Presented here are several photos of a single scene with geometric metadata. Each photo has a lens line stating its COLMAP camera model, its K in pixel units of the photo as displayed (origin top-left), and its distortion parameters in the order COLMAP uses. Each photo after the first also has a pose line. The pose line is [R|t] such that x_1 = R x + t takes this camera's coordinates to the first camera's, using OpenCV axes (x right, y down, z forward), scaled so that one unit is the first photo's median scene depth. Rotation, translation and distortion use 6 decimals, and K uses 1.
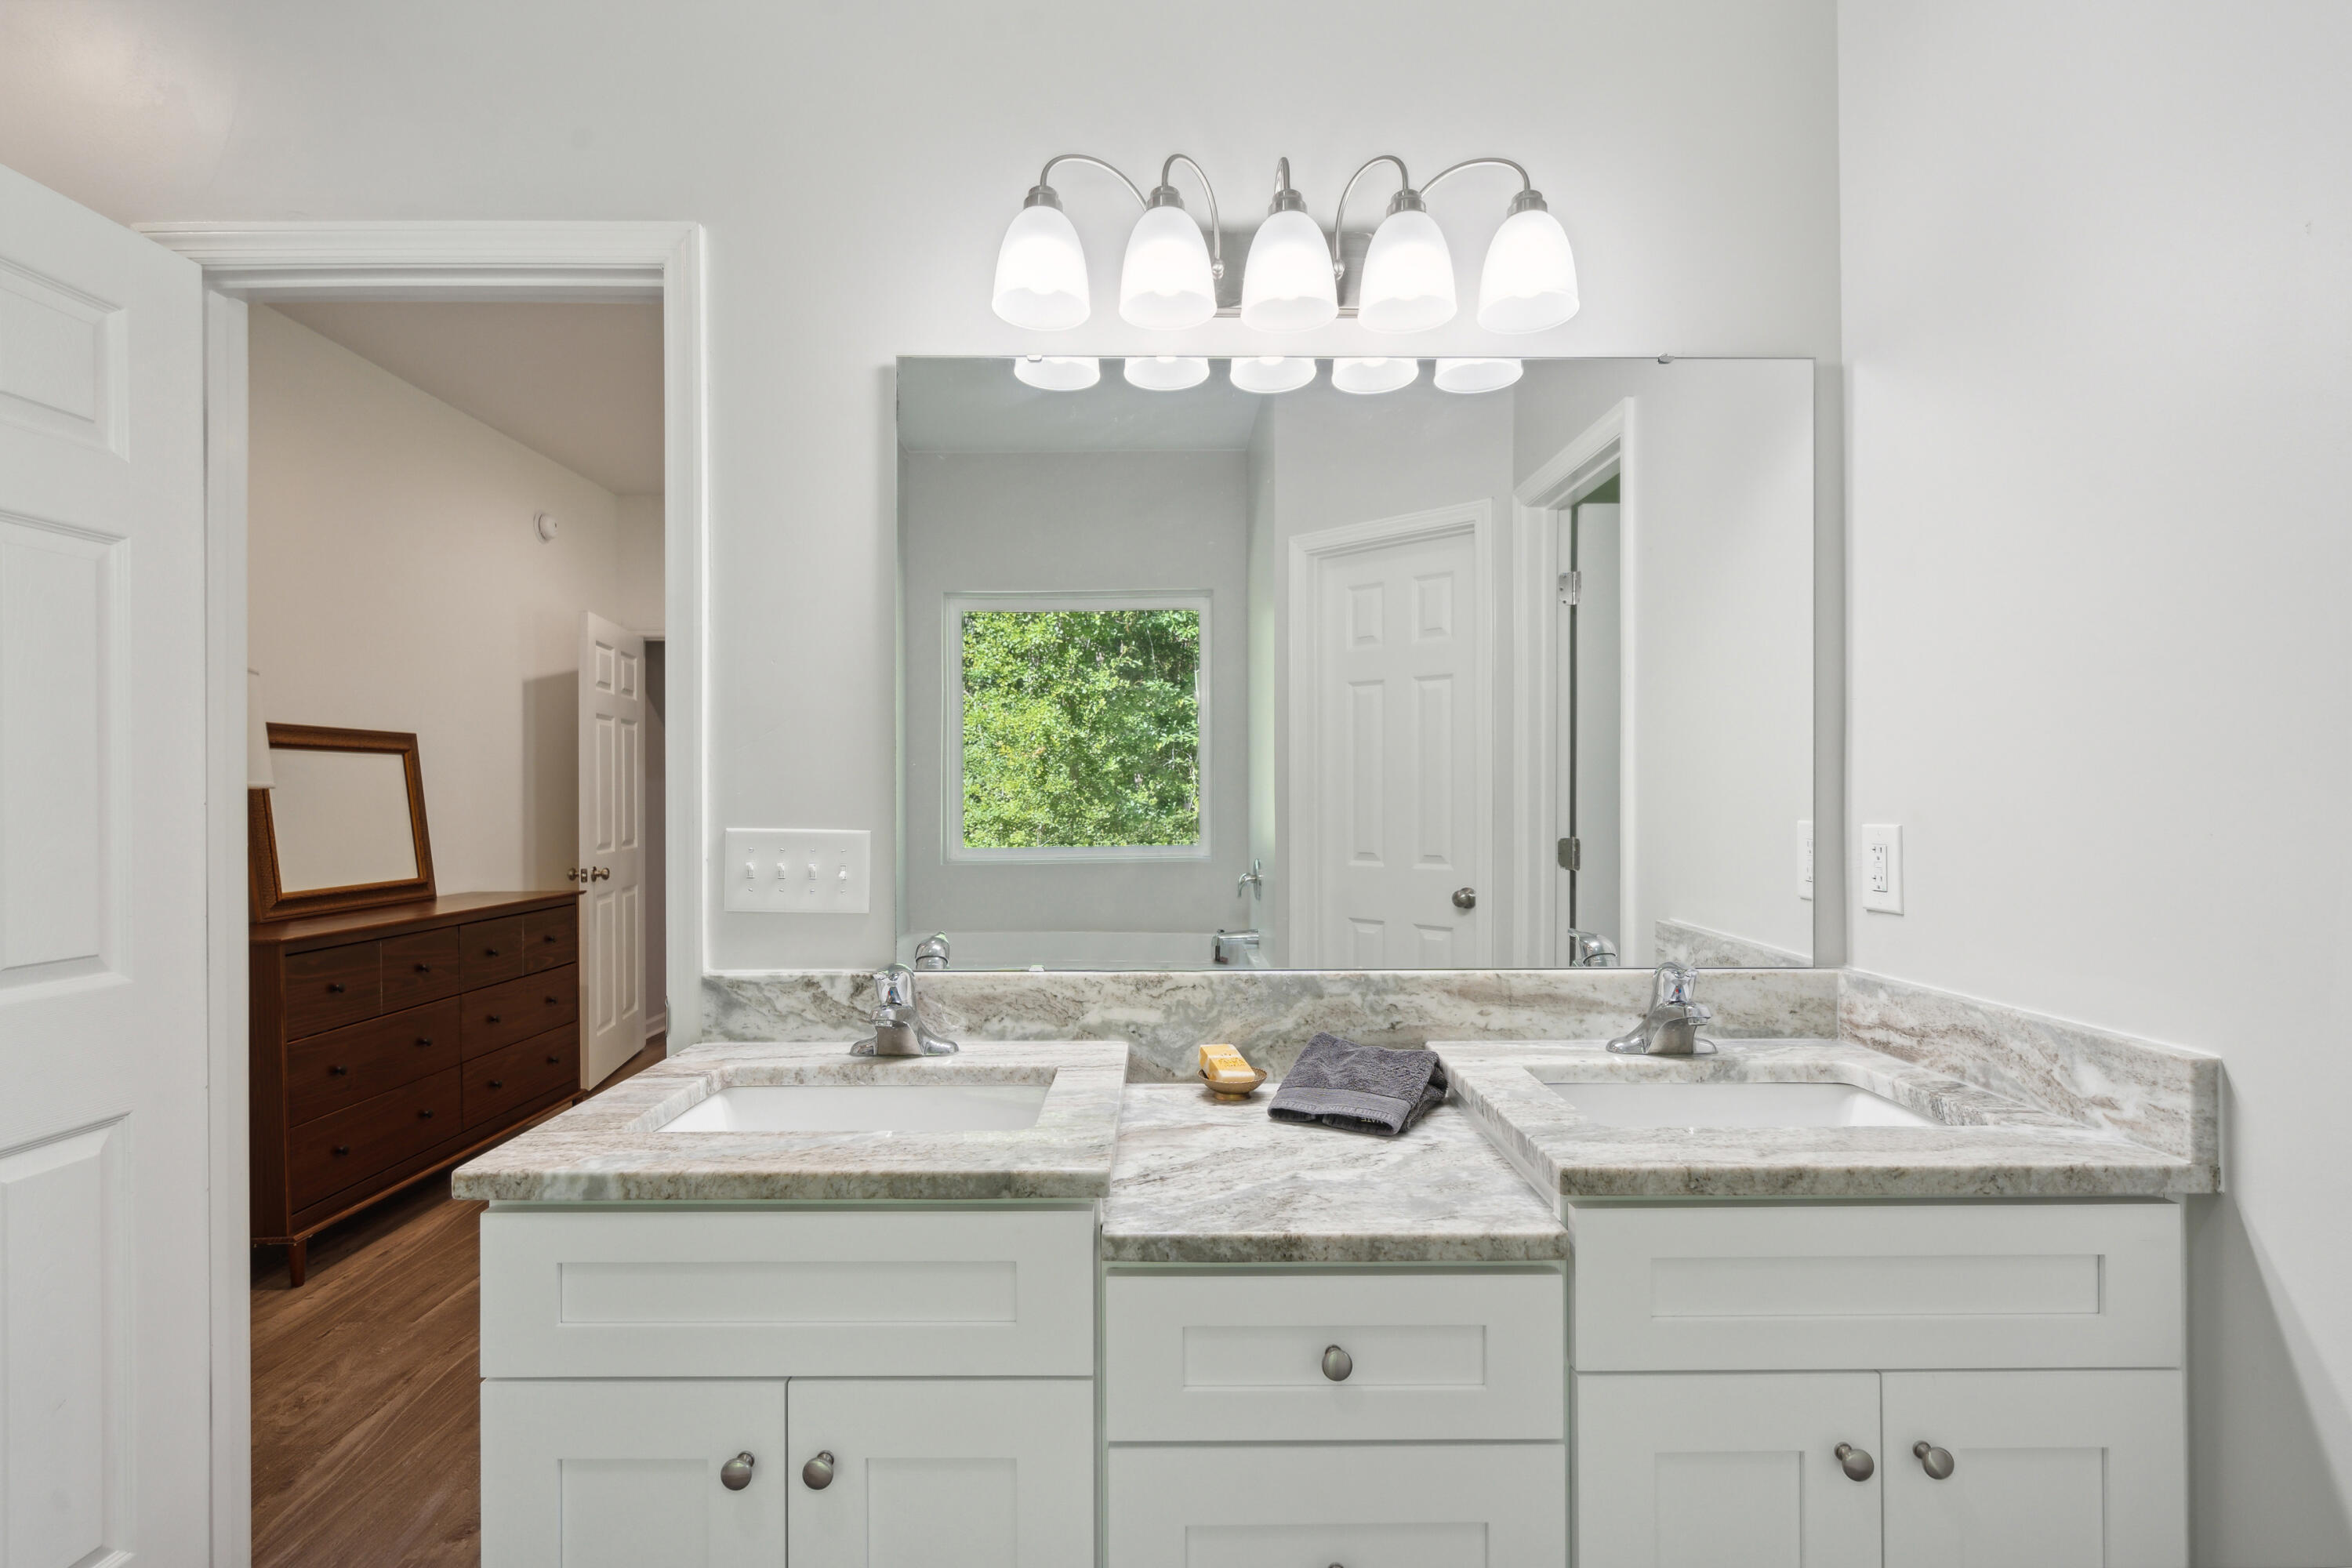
lens RADIAL K [[1085.0, 0, 1178.0], [0, 1085.0, 786.1], [0, 0, 1]] dist [0.010638, 0.000385]
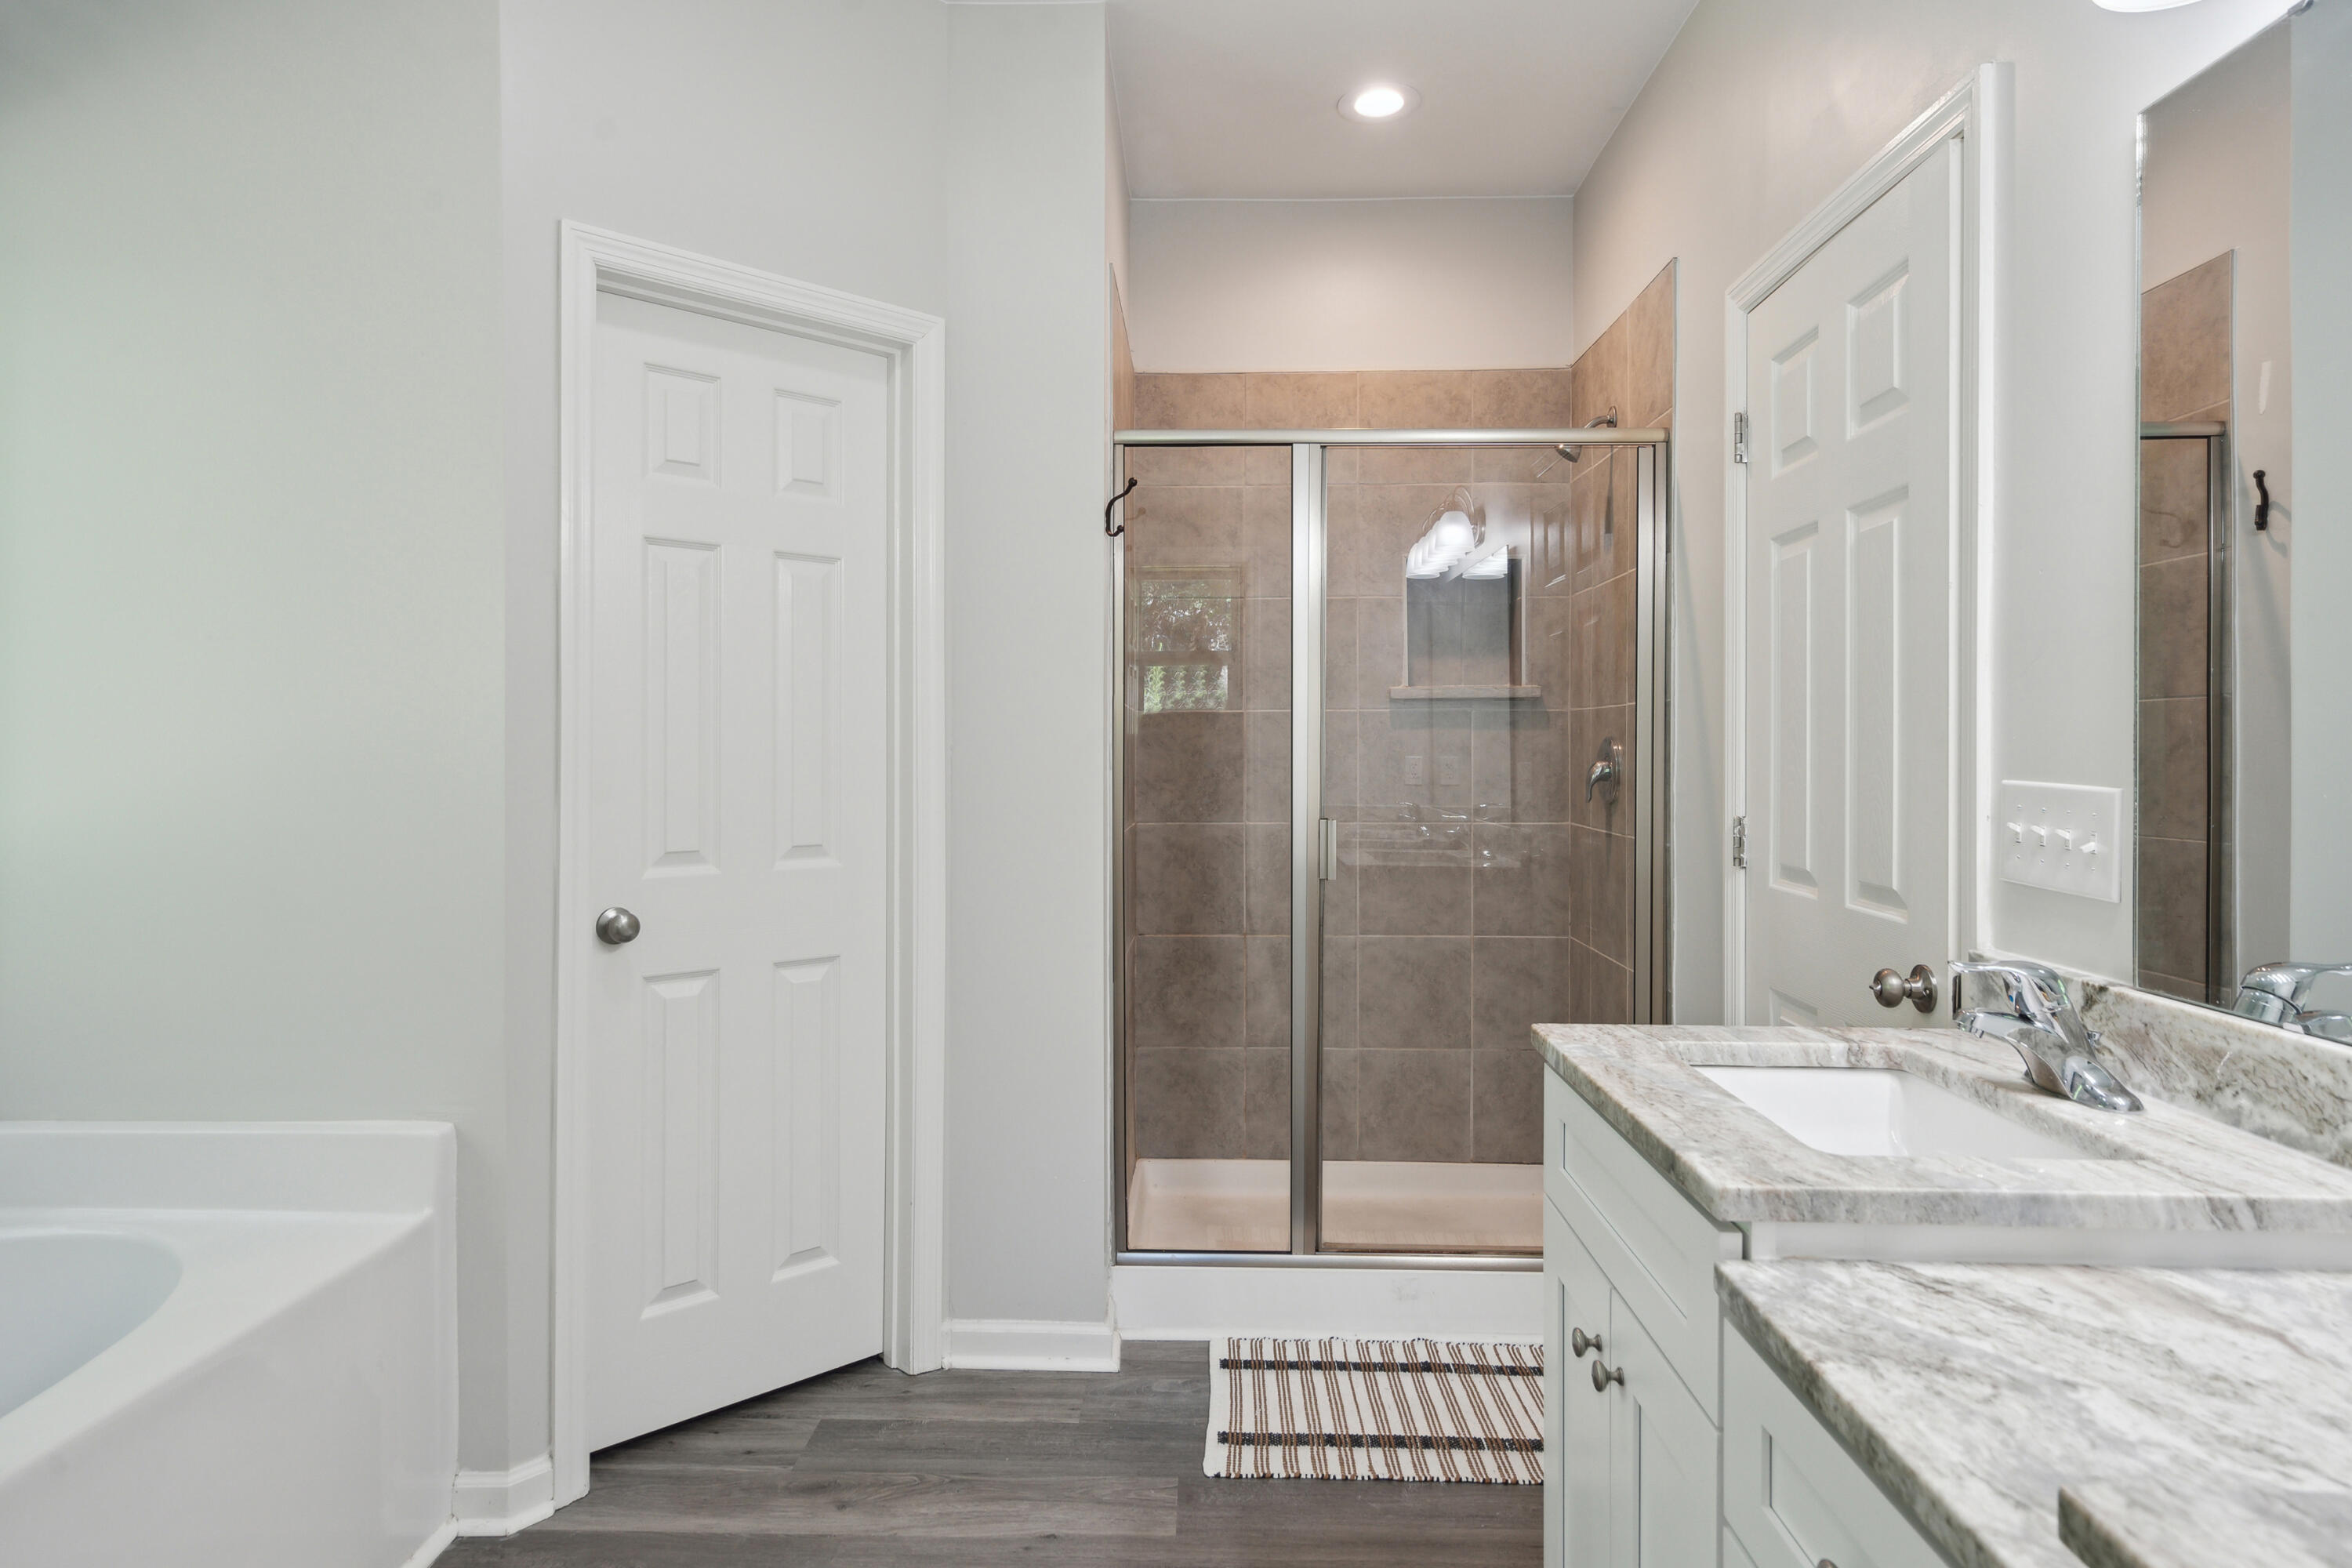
lens RADIAL K [[1342.9, 0, 1176.0], [0, 1342.9, 763.7], [0, 0, 1]] dist [0.003842, 0.000921]
pose [[-0.043485, 0.011307, -0.998990, 0.708348], [0.003807, 0.999931, 0.011152, 0.013076], [0.999047, -0.003318, -0.043525, 0.460045]]
